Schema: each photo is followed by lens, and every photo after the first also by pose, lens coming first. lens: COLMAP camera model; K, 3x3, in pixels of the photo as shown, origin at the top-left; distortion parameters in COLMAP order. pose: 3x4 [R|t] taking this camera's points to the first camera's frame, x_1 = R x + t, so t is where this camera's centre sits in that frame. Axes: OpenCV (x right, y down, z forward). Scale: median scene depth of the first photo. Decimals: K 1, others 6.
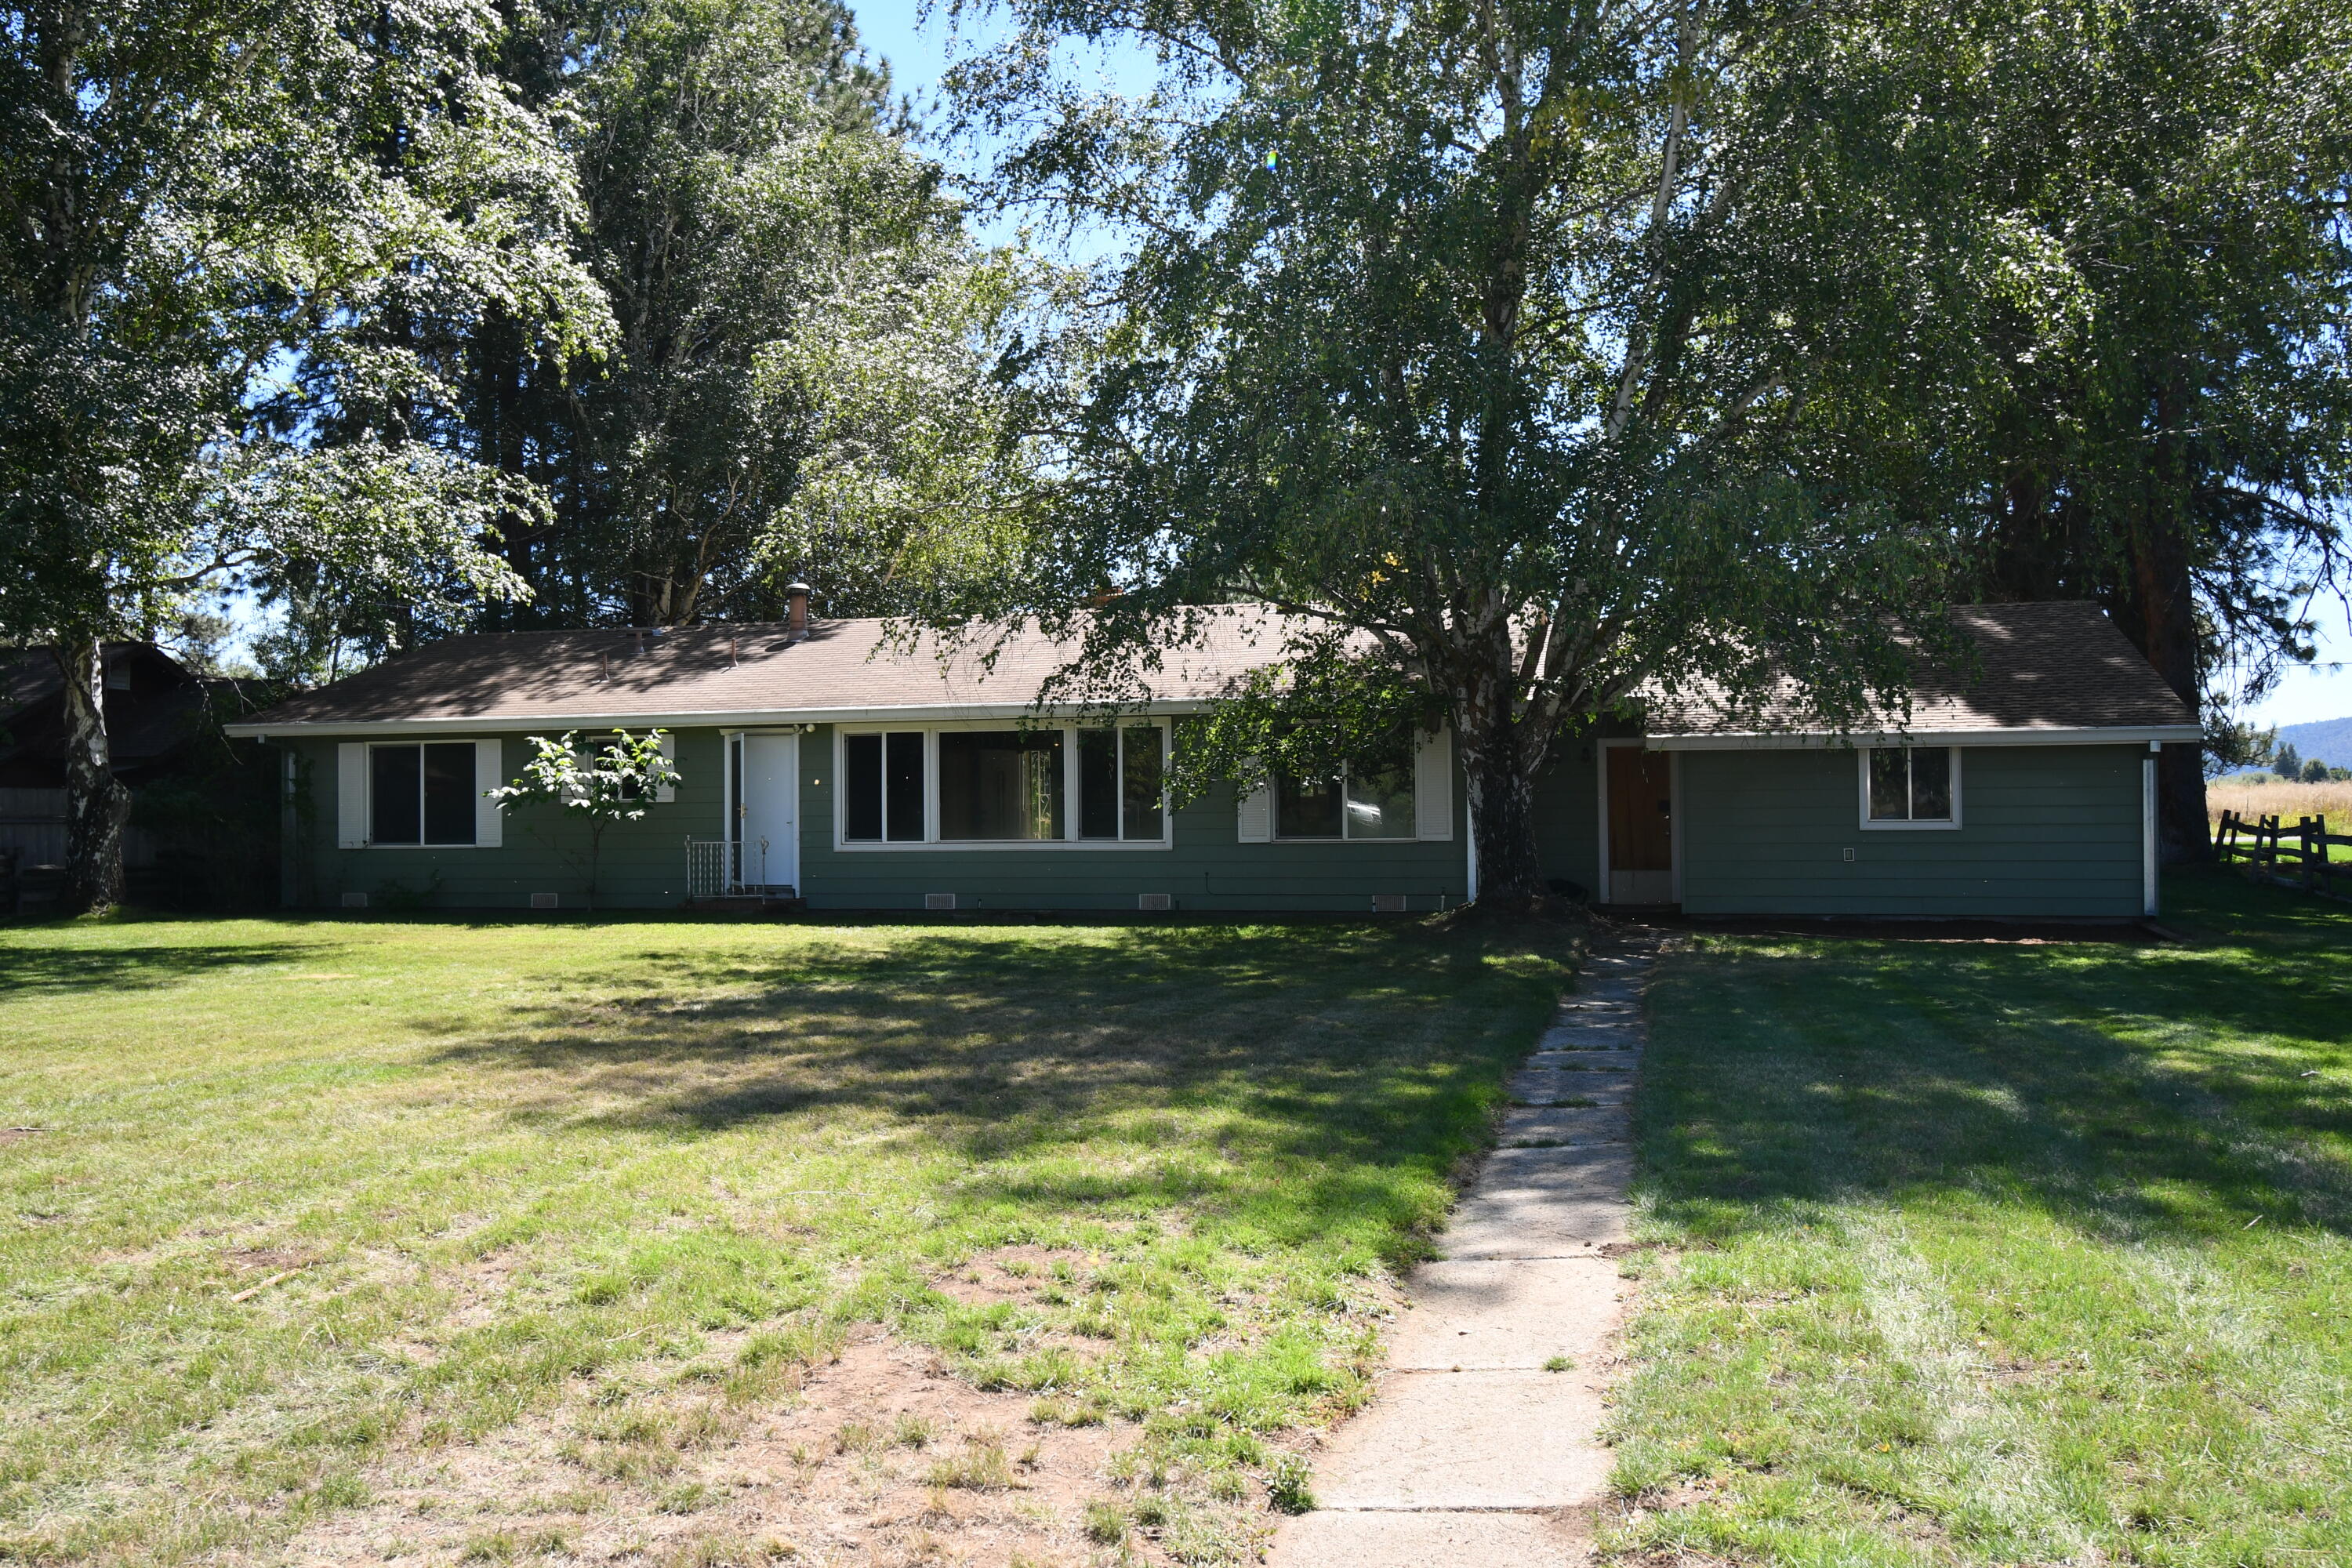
lens RADIAL K [[1931.8, 0, 1179.5], [0, 1931.8, 782.8], [0, 0, 1]] dist [-0.011105, 0.024200]
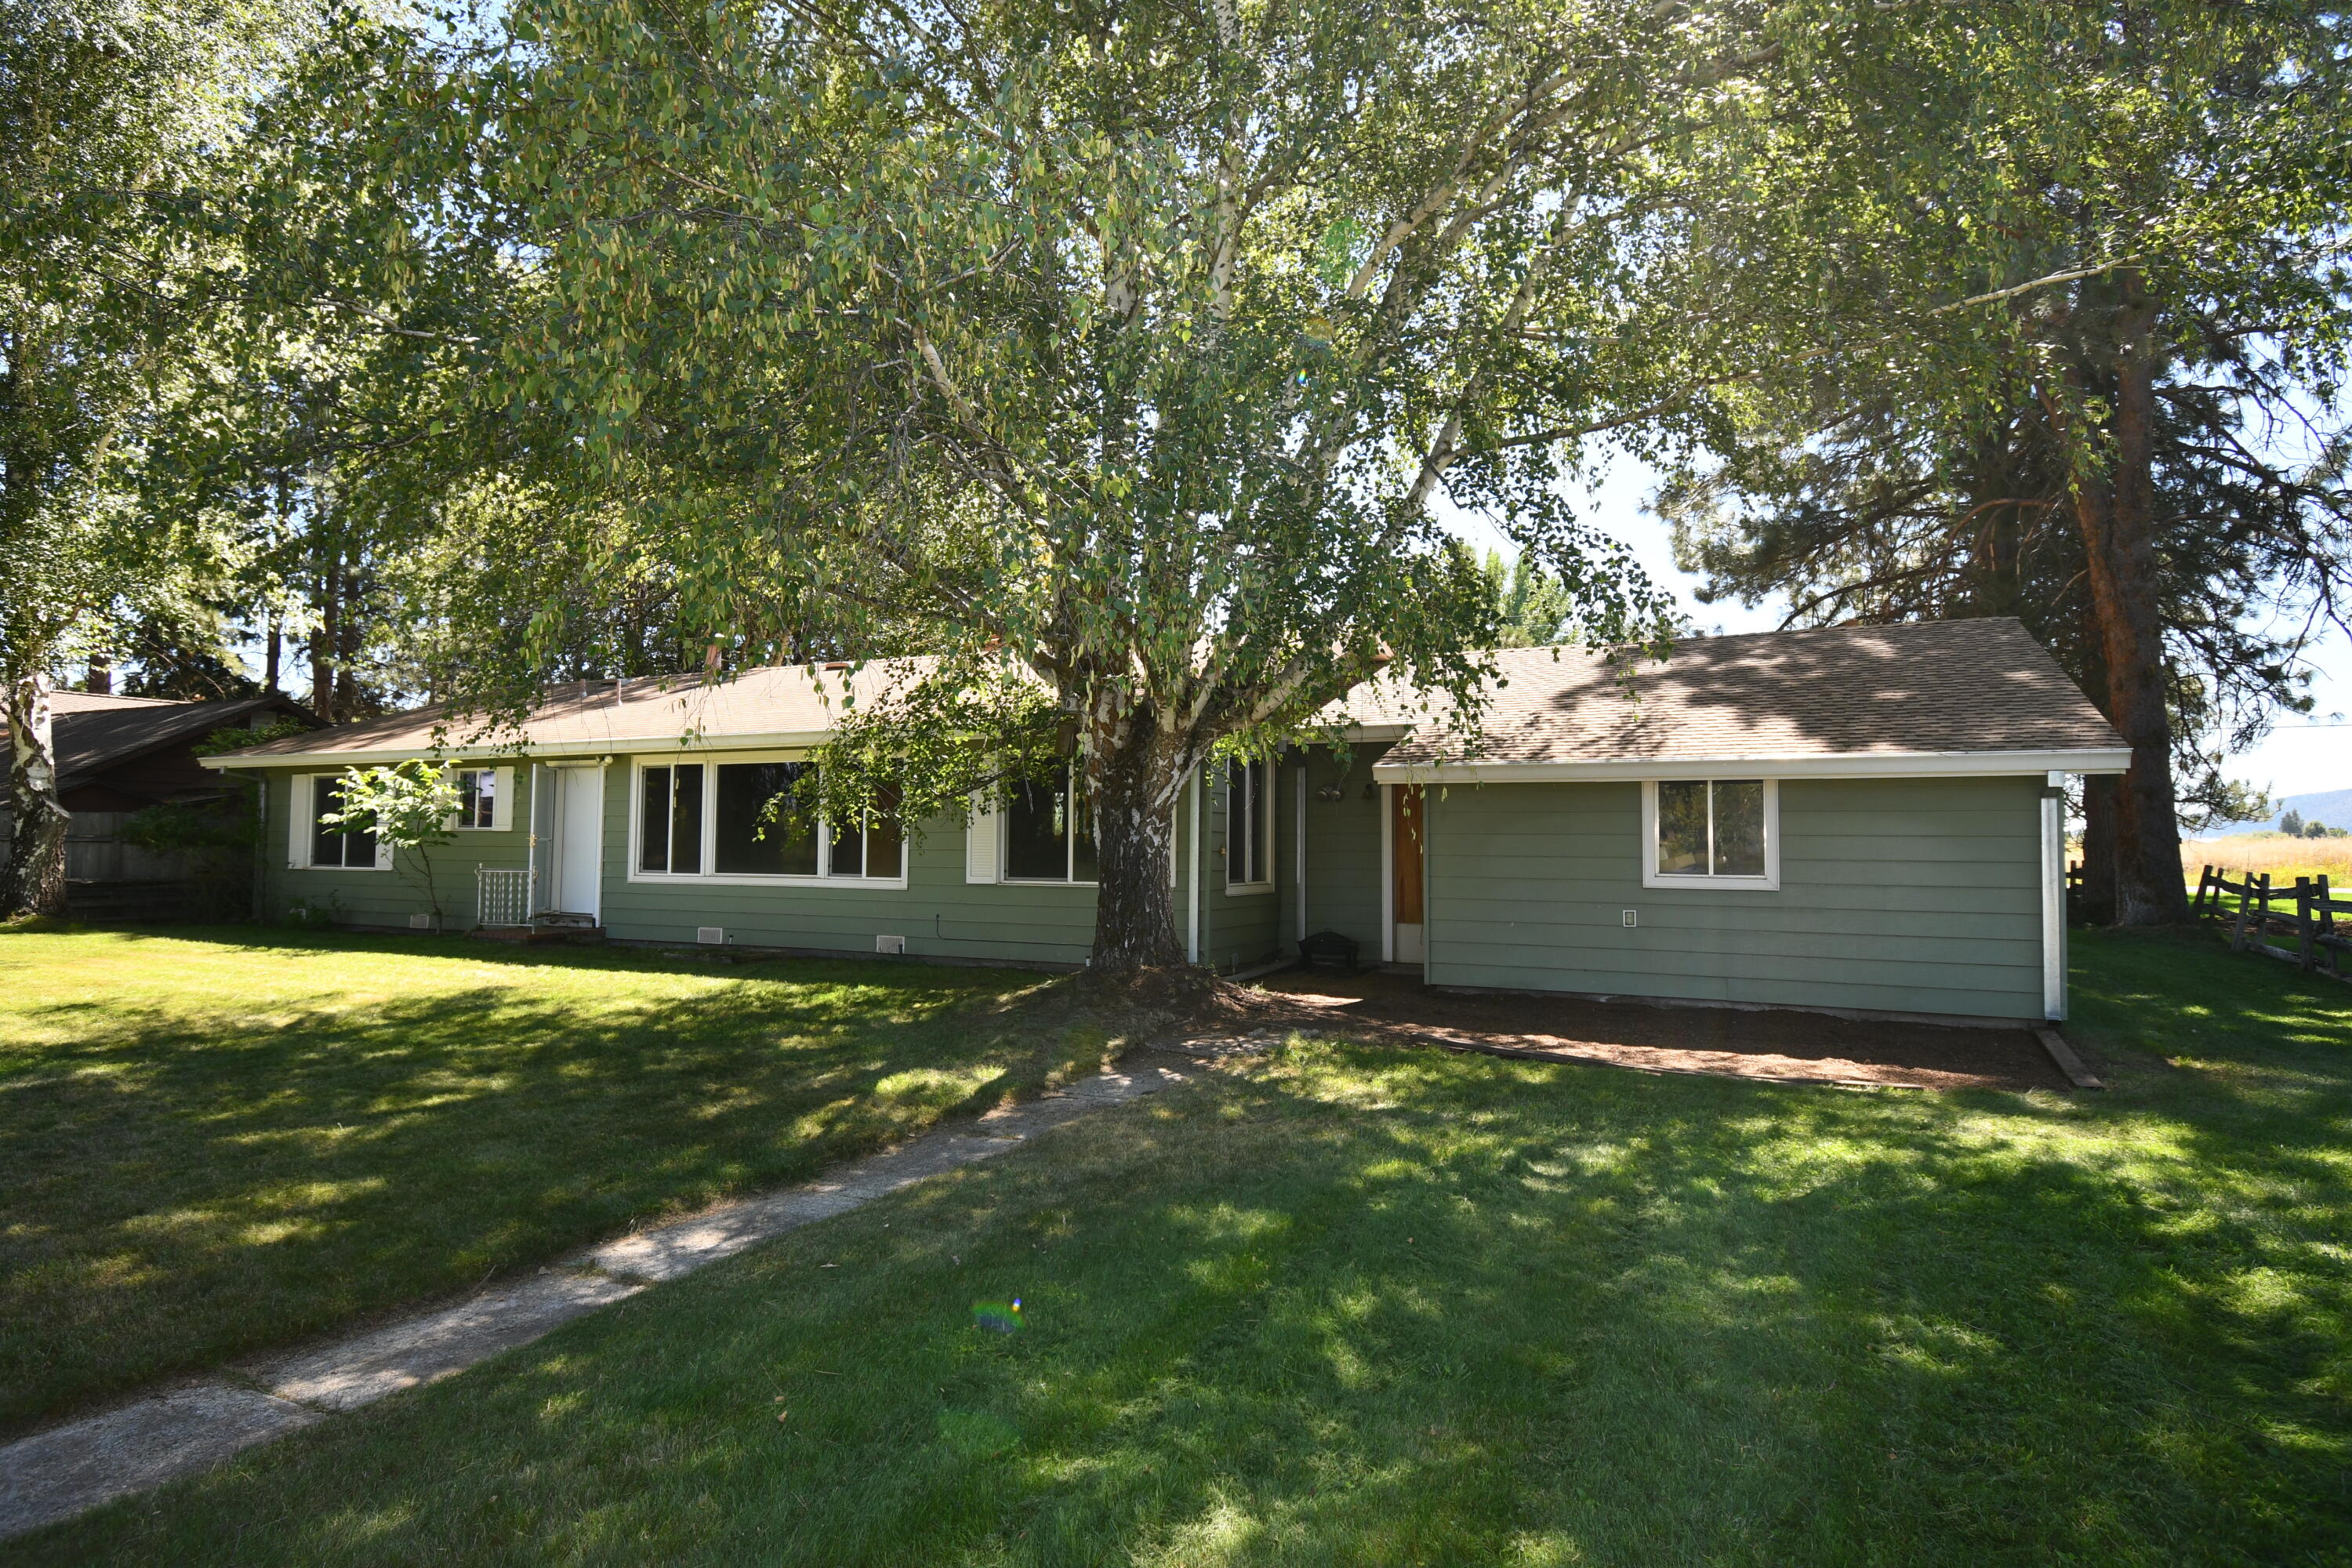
lens RADIAL K [[1289.2, 0, 1176.4], [0, 1289.2, 776.9], [0, 0, 1]] dist [-0.001247, -0.003358]
pose [[0.981333, 0.006478, -0.192207, 0.228009], [-0.013852, 0.999218, -0.037044, 0.001656], [0.191817, 0.039015, 0.980655, 0.387331]]
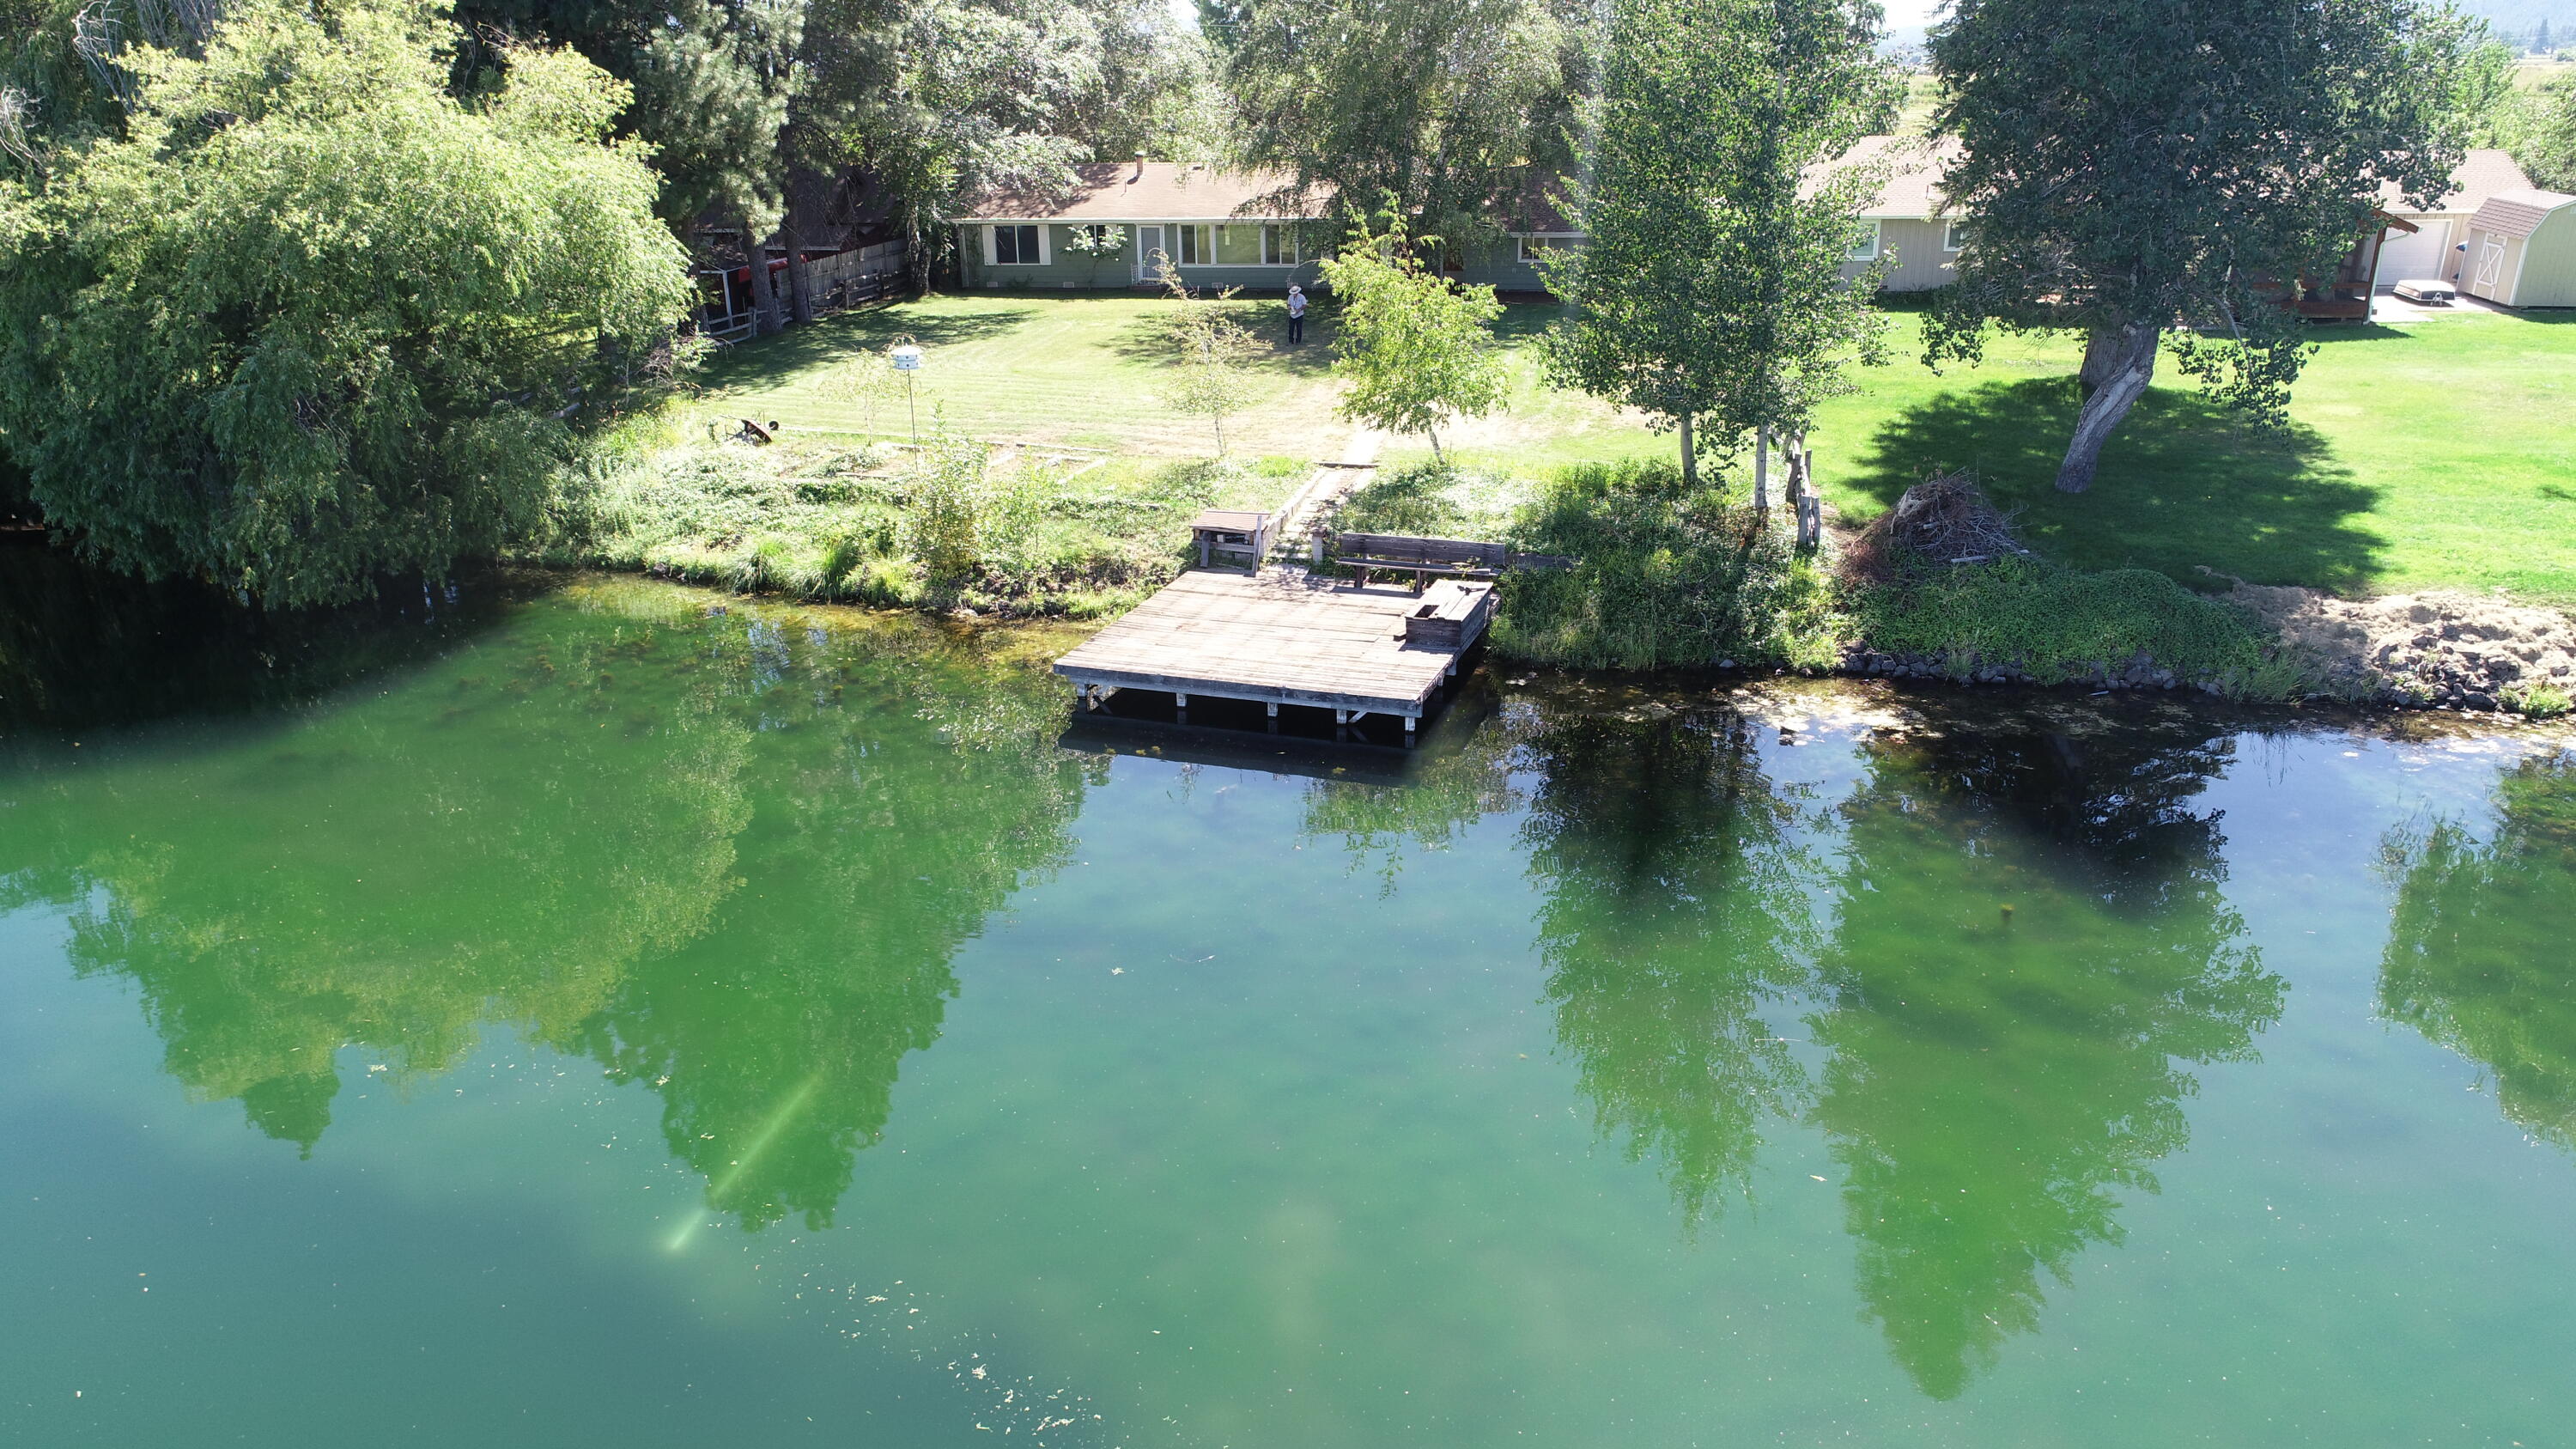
lens RADIAL K [[1756.0, 0, 1306.3], [0, 1756.0, 734.8], [0, 0, 1]] dist [0.004175, -0.003230]
pose [[0.990891, -0.055212, 0.122827, -0.347164], [0.003146, 0.921331, 0.388767, -0.339711], [-0.134628, -0.384840, 0.913112, -1.685094]]
